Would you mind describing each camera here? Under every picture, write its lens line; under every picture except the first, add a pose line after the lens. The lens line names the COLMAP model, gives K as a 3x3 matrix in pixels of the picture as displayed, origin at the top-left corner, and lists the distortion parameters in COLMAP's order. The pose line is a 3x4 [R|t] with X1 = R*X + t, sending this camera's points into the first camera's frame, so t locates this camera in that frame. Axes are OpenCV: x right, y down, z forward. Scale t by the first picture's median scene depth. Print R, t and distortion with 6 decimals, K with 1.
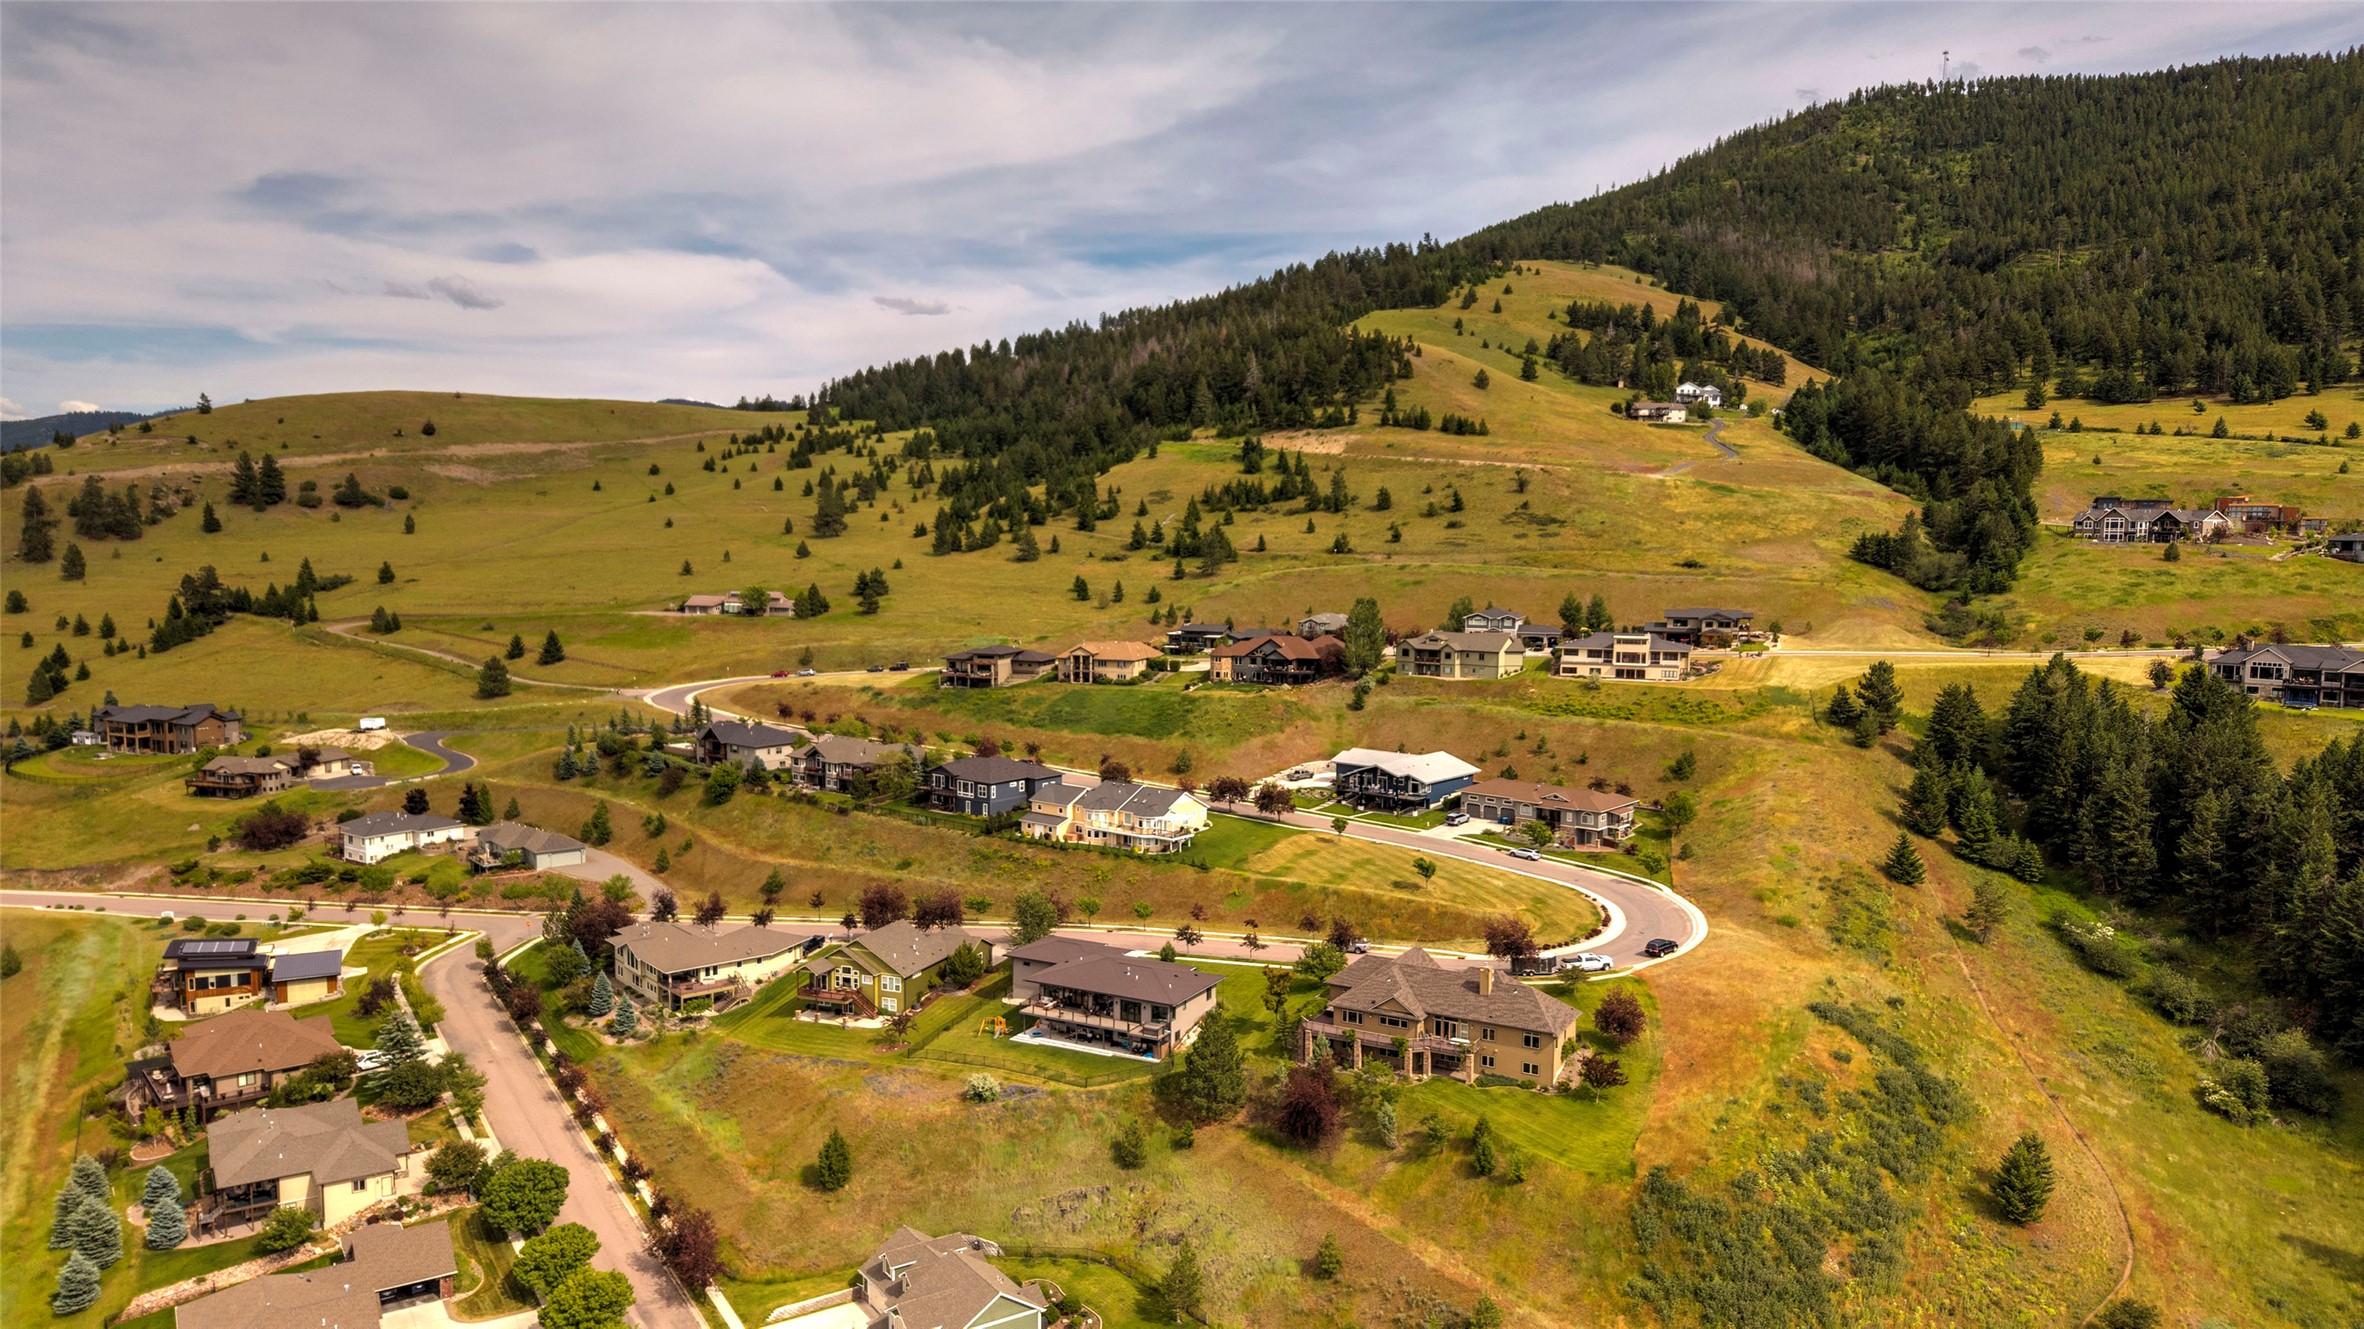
lens RADIAL K [[1558.6, 0, 1182.0], [0, 1558.6, 664.5], [0, 0, 1]] dist [0.050409, -0.071904]
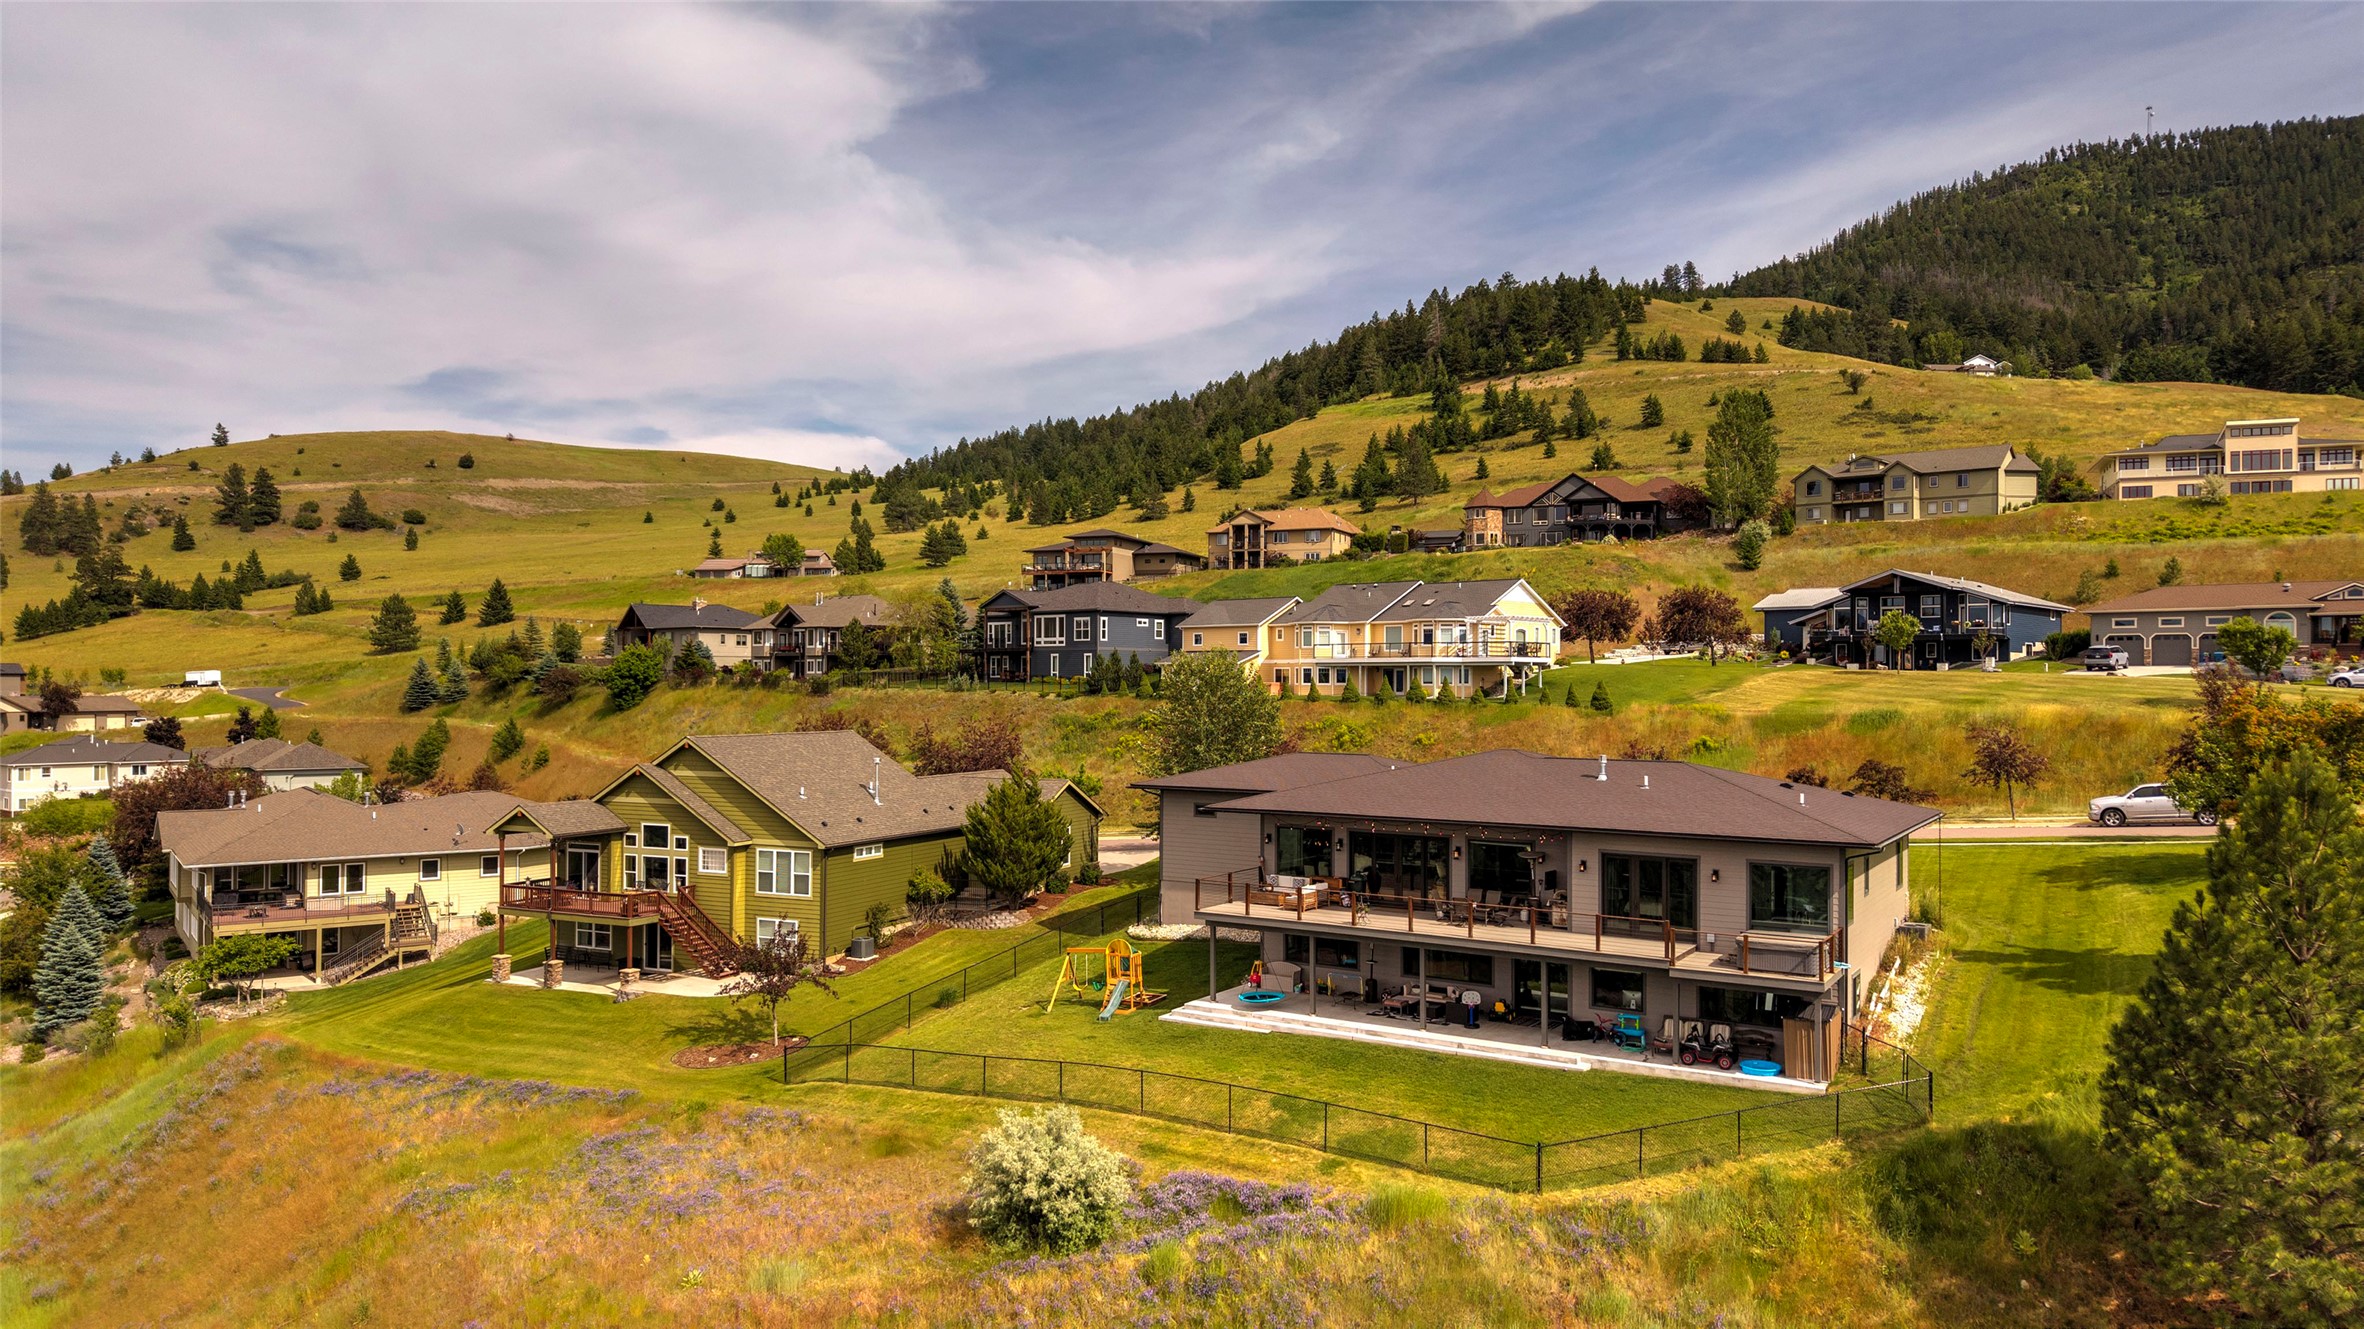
lens RADIAL K [[1567.2, 0, 1182.0], [0, 1567.2, 664.5], [0, 0, 1]] dist [0.054207, -0.069593]
pose [[0.997391, -0.005550, -0.071971, -0.044816], [-0.001492, 0.995243, -0.097417, 0.106624], [0.072169, 0.097270, 0.992638, 0.376383]]
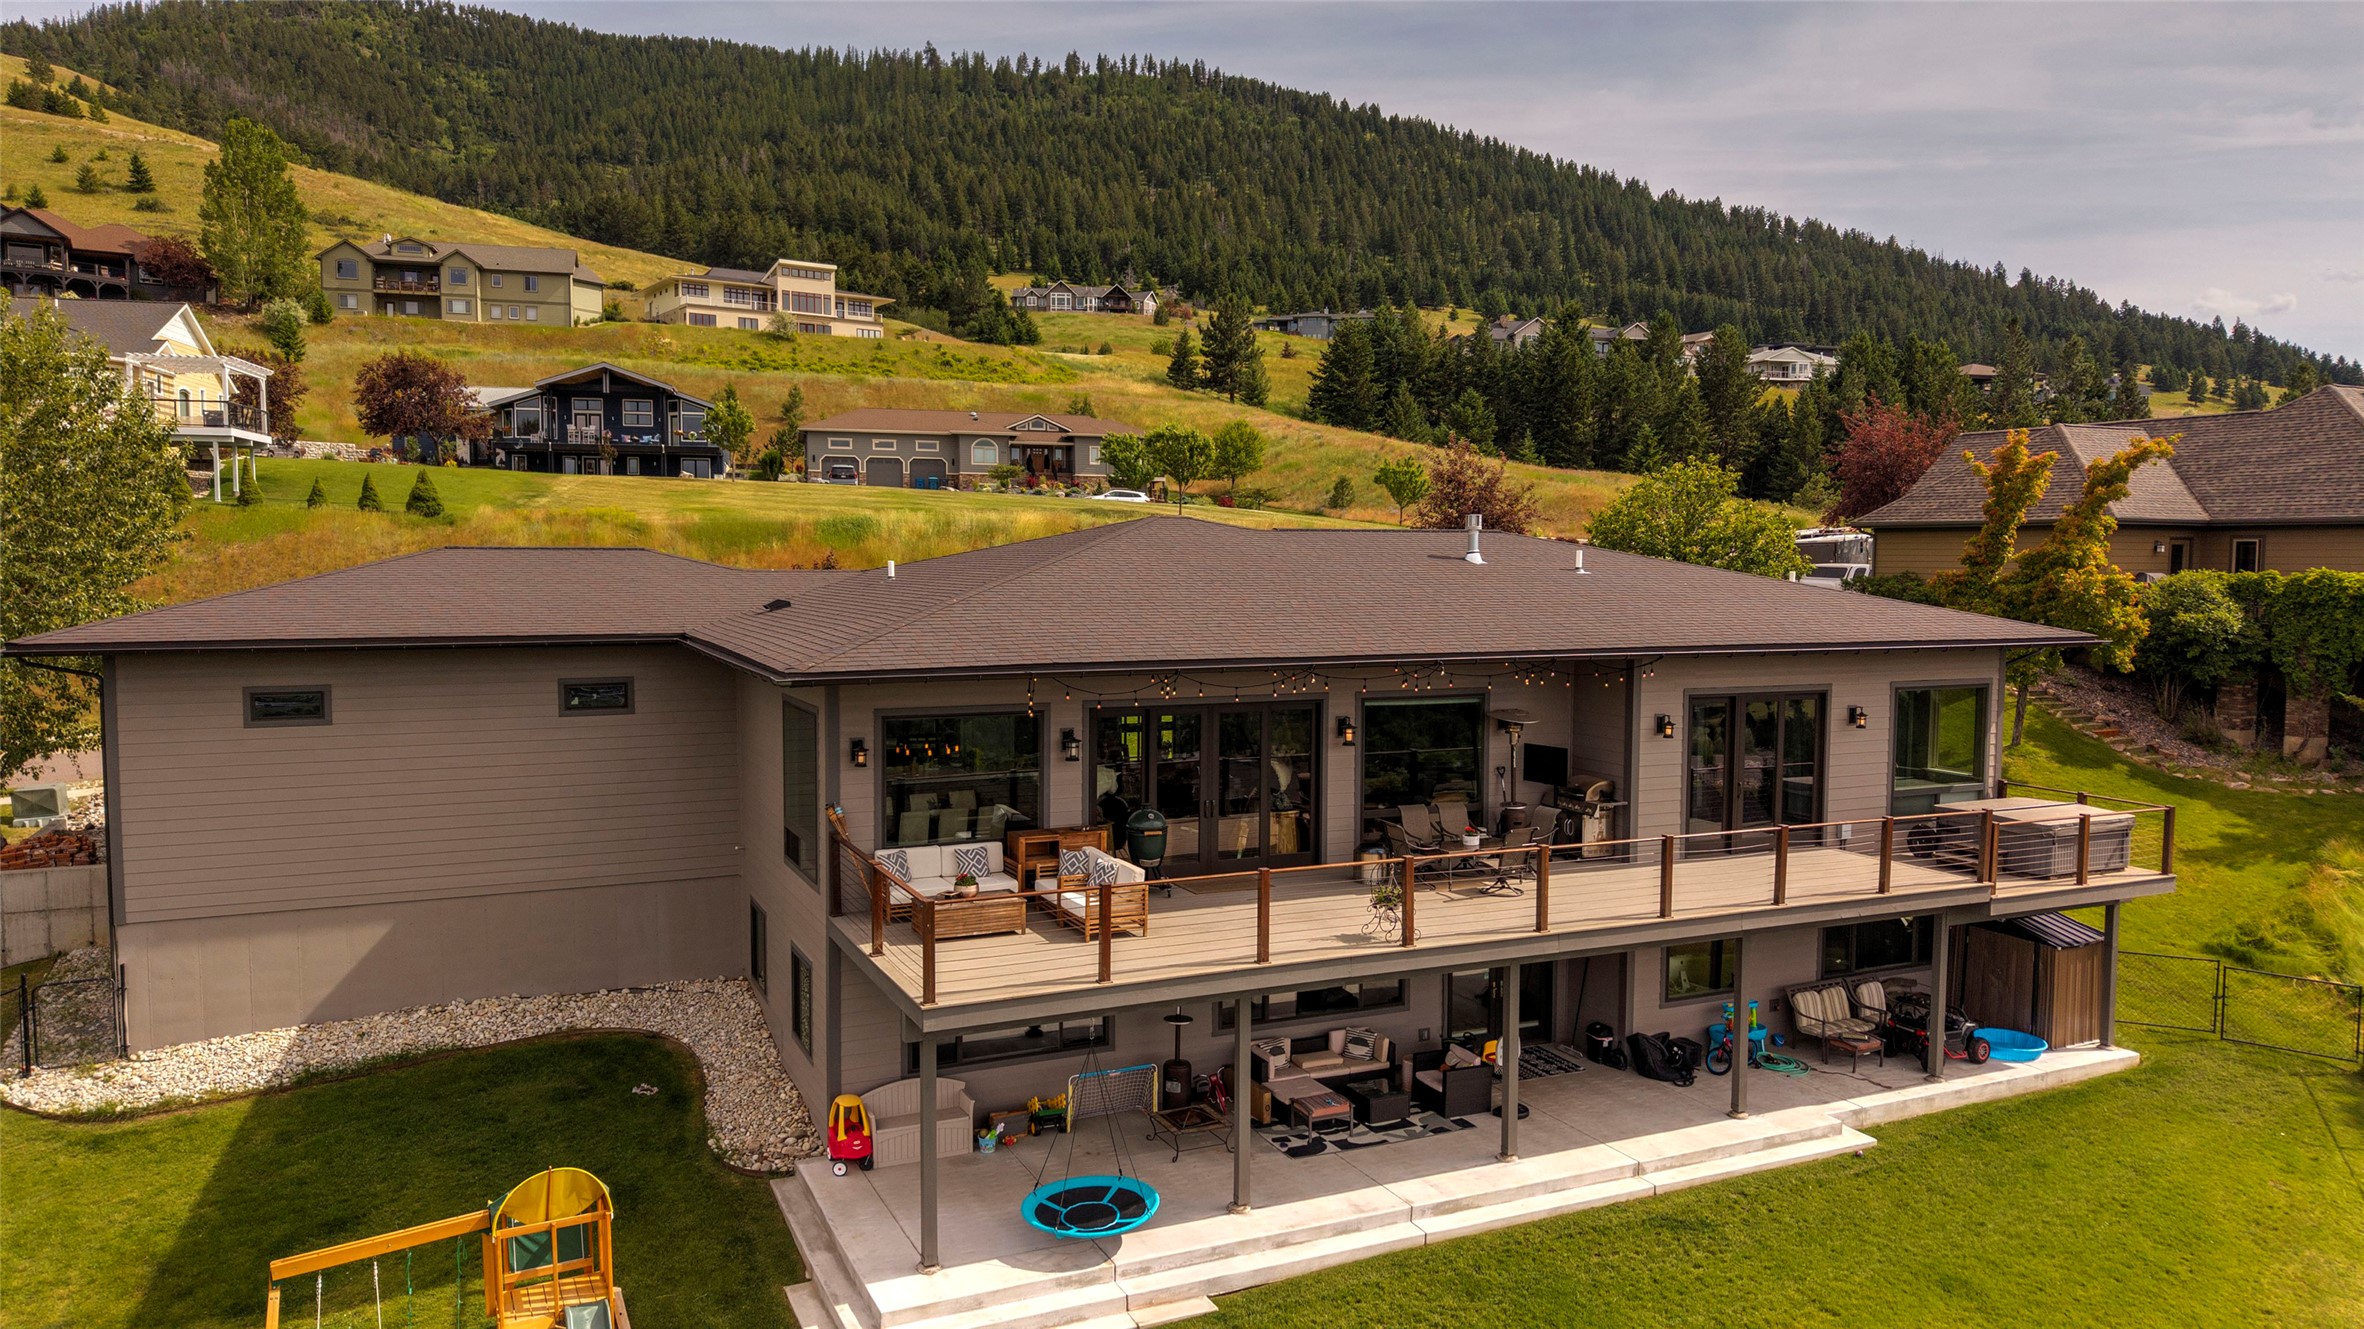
lens RADIAL K [[1587.4, 0, 1182.0], [0, 1587.4, 664.5], [0, 0, 1]] dist [0.007981, -0.005686]
pose [[0.600067, -0.060764, 0.797638, -0.083630], [0.066953, 0.997427, 0.025614, 0.105032], [-0.797143, 0.038034, 0.602592, 0.485702]]
